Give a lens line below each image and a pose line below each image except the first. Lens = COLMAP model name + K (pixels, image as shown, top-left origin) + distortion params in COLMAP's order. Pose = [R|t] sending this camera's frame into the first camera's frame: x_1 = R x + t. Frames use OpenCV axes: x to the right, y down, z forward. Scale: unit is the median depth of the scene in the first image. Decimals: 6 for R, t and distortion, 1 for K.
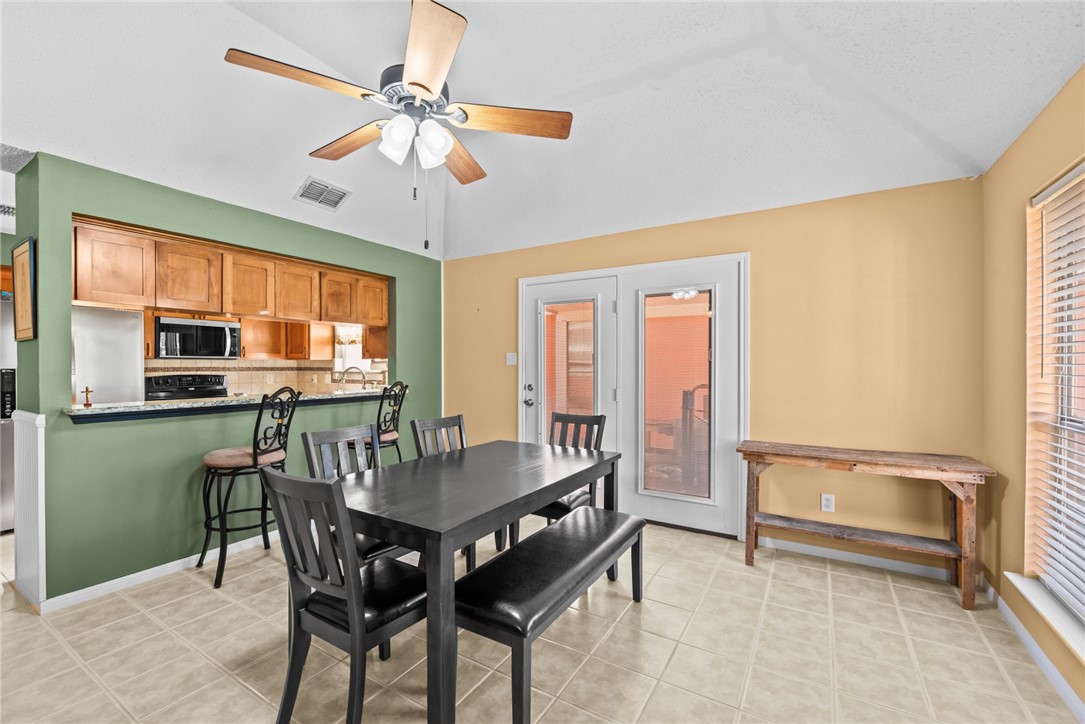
lens RADIAL K [[456.2, 0, 542.1], [0, 456.2, 365.1], [0, 0, 1]] dist [0.000403, 0.000011]
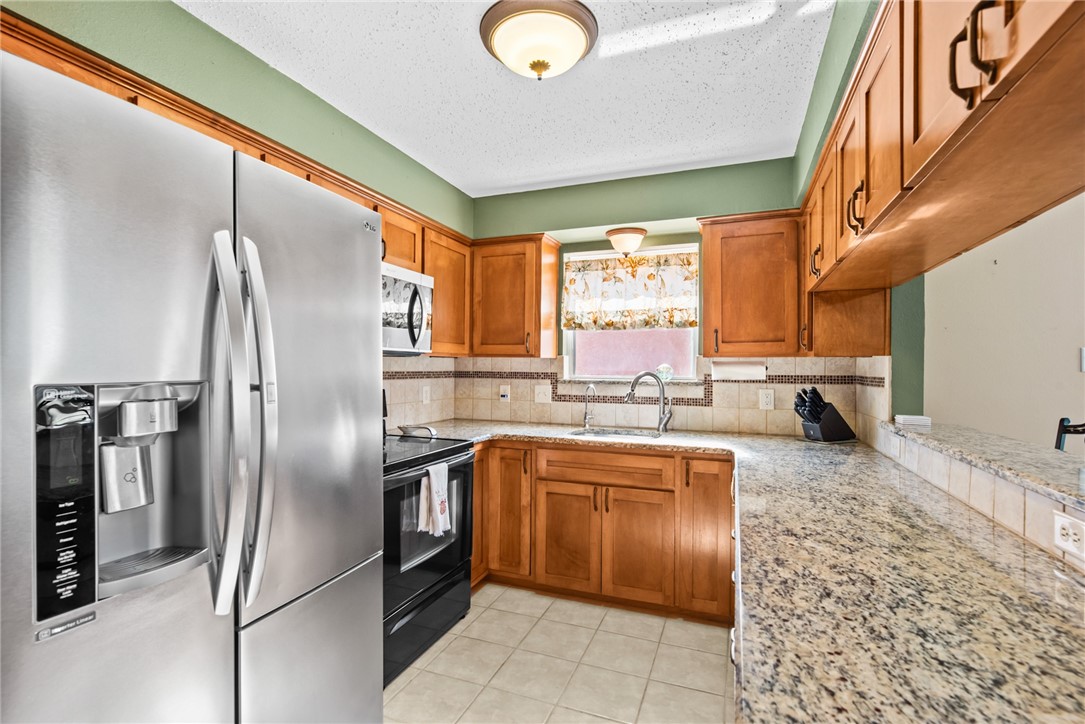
lens RADIAL K [[506.8, 0, 542.5], [0, 506.8, 362.0], [0, 0, 1]] dist [-0.001350, -0.000099]
pose [[0.985272, 0.005009, 0.170920, -0.577613], [-0.003186, 0.999935, -0.010936, -0.000273], [-0.170964, 0.010231, 0.985224, 0.422746]]
